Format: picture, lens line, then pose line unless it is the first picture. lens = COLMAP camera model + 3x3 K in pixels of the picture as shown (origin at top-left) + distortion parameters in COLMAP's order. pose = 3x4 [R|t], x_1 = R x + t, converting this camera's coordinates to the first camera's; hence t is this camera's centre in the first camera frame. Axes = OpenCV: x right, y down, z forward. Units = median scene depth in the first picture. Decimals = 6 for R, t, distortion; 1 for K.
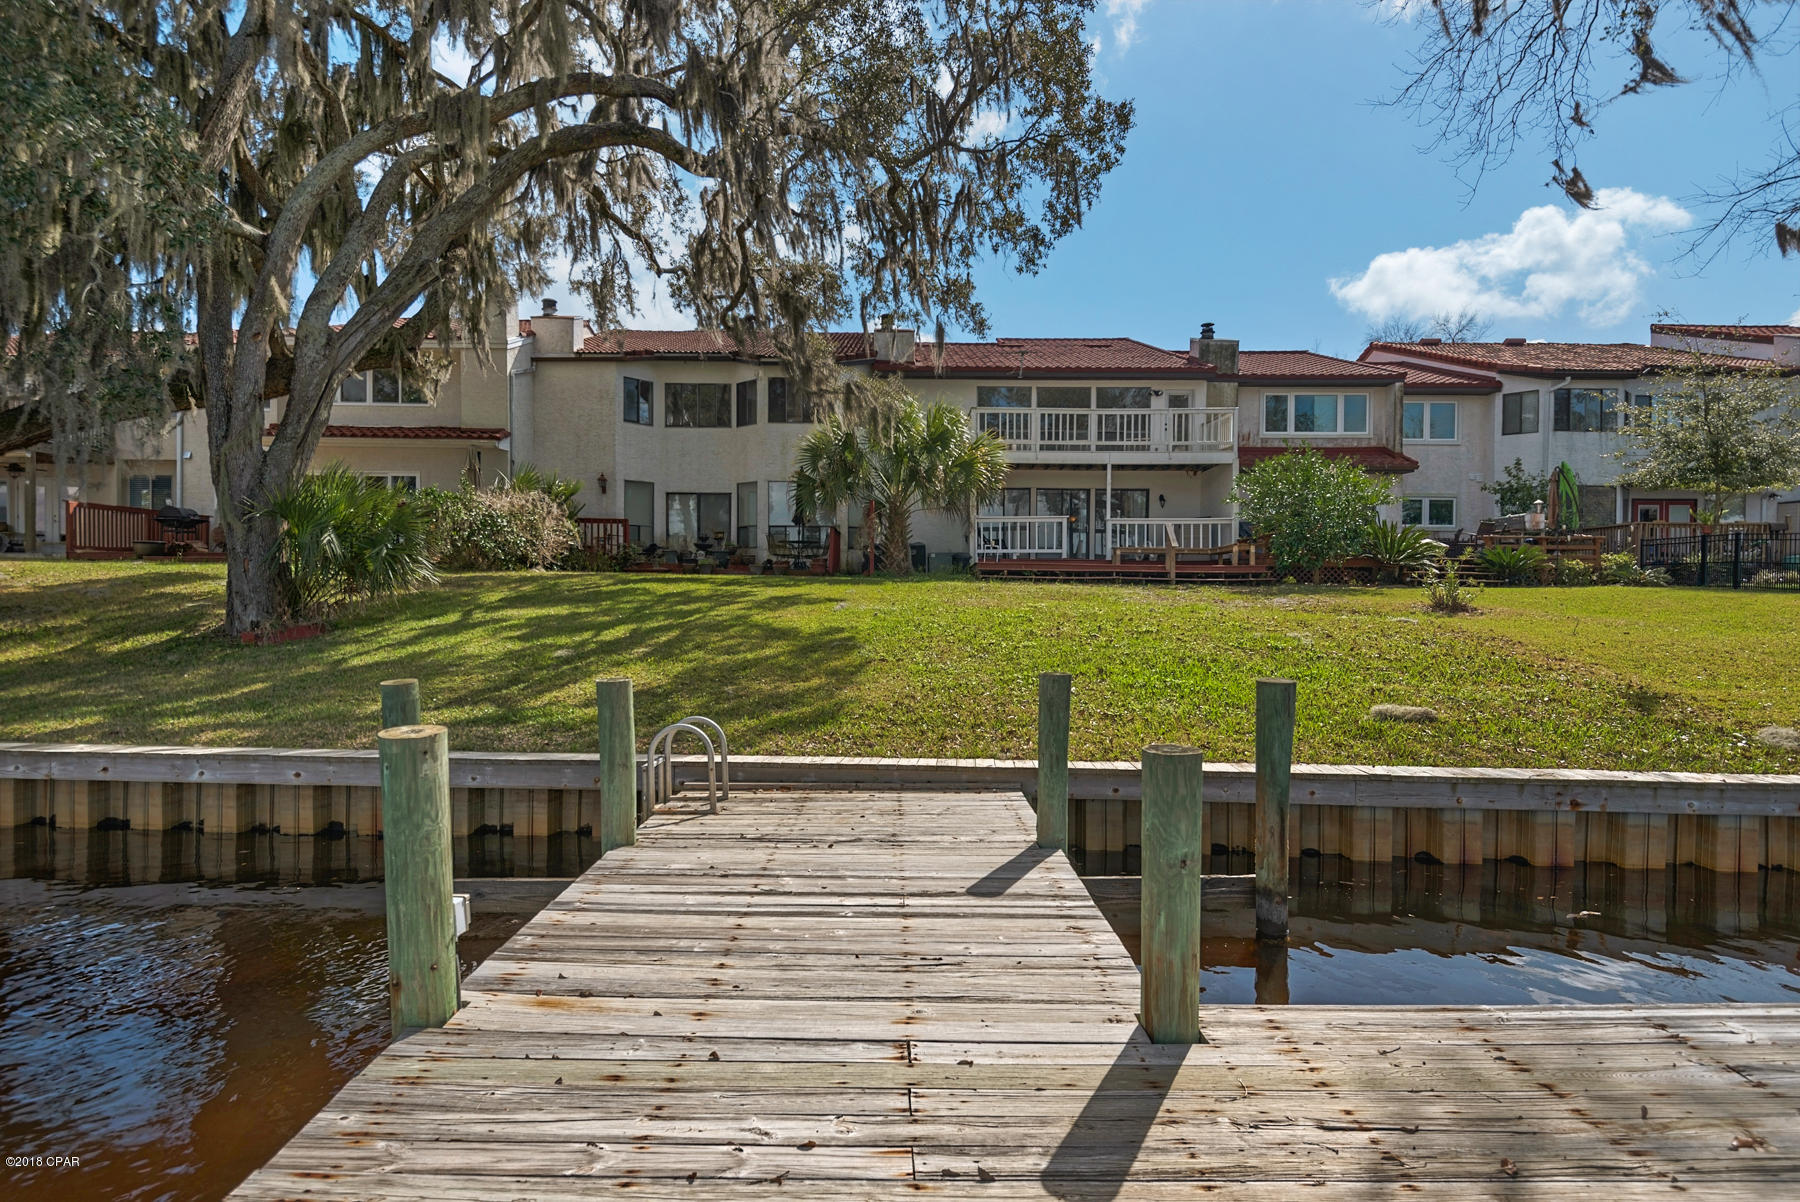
lens RADIAL K [[1047.2, 0, 900.0], [0, 1047.2, 601.0], [0, 0, 1]] dist [0.001652, 0.000303]
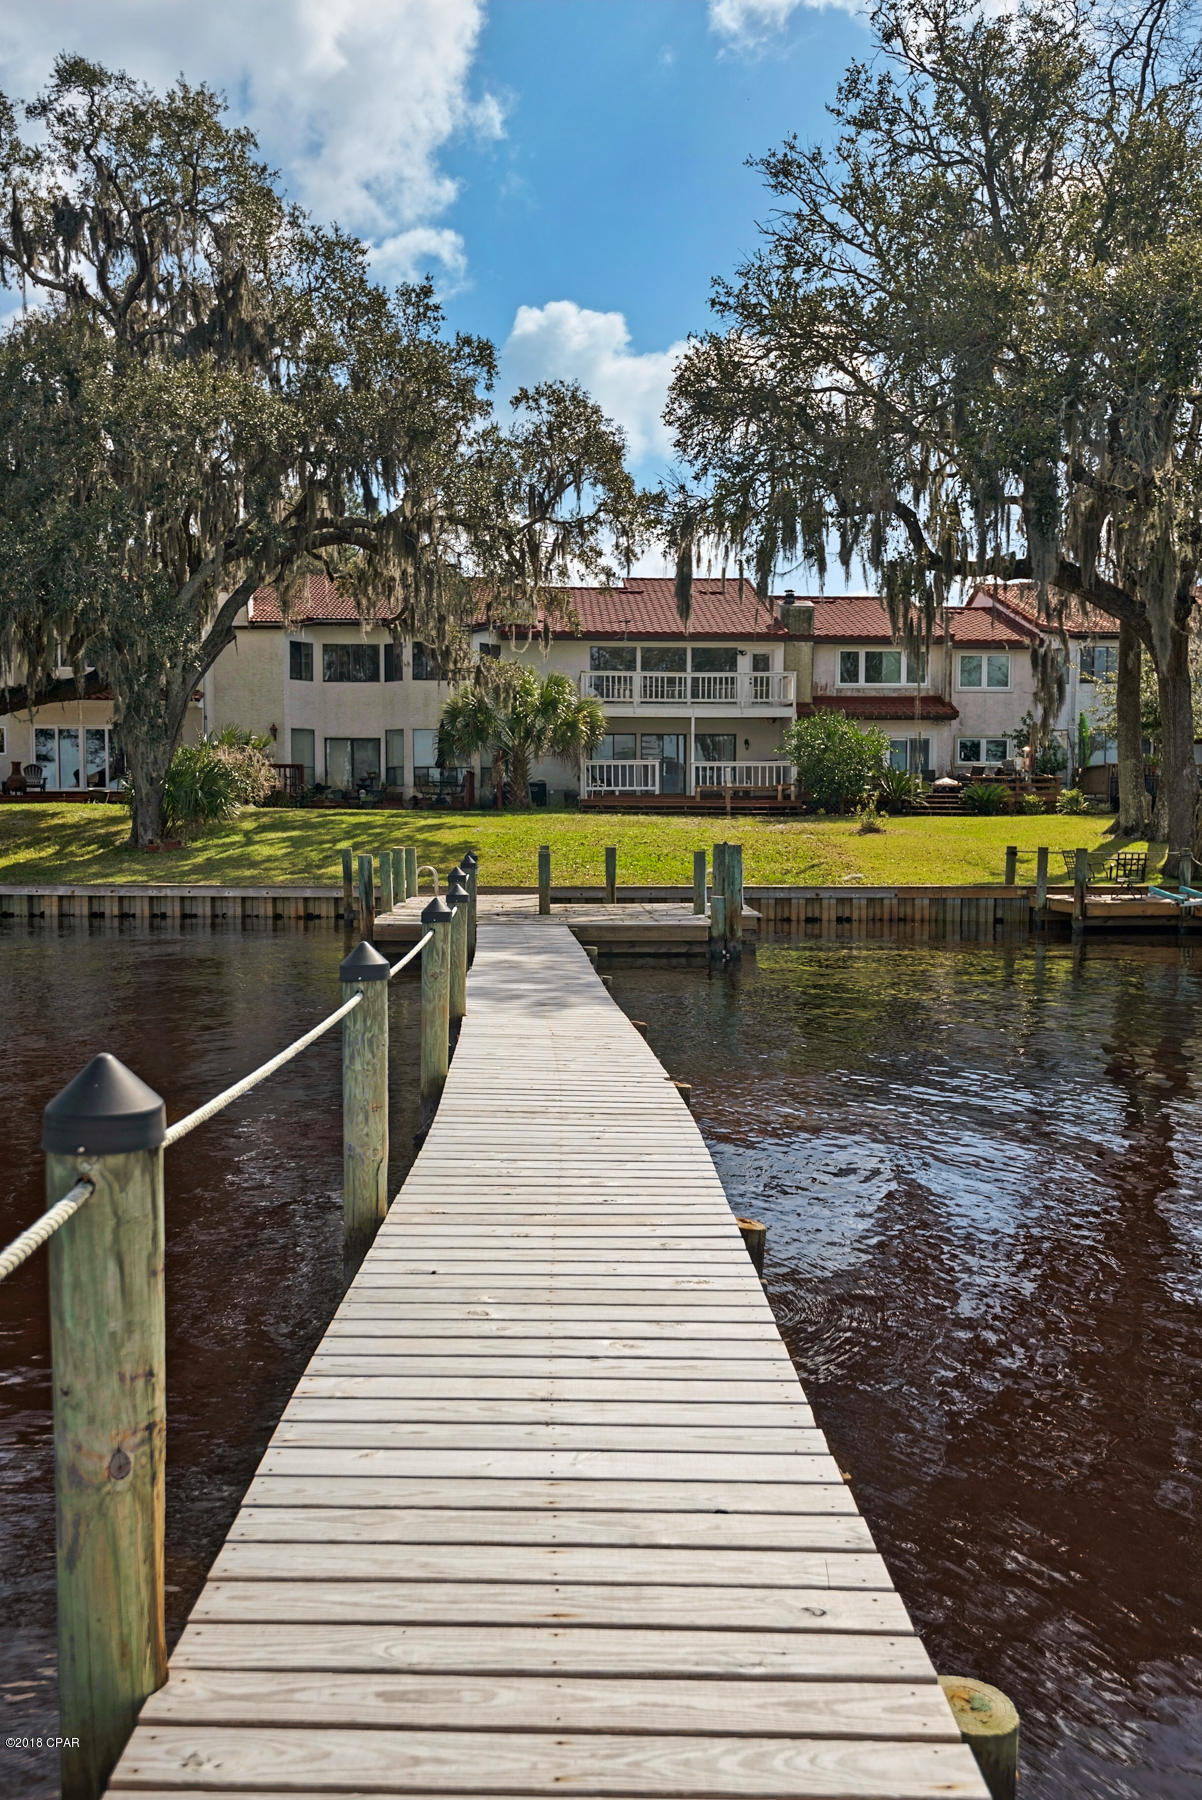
lens RADIAL K [[1543.4, 0, 601.0], [0, 1543.4, 900.0], [0, 0, 1]] dist [0.005716, 0.000431]
pose [[0.999720, -0.005839, 0.022917, 0.048897], [0.004895, 0.999147, 0.041016, 0.008516], [-0.023137, -0.040892, 0.998896, -0.812282]]
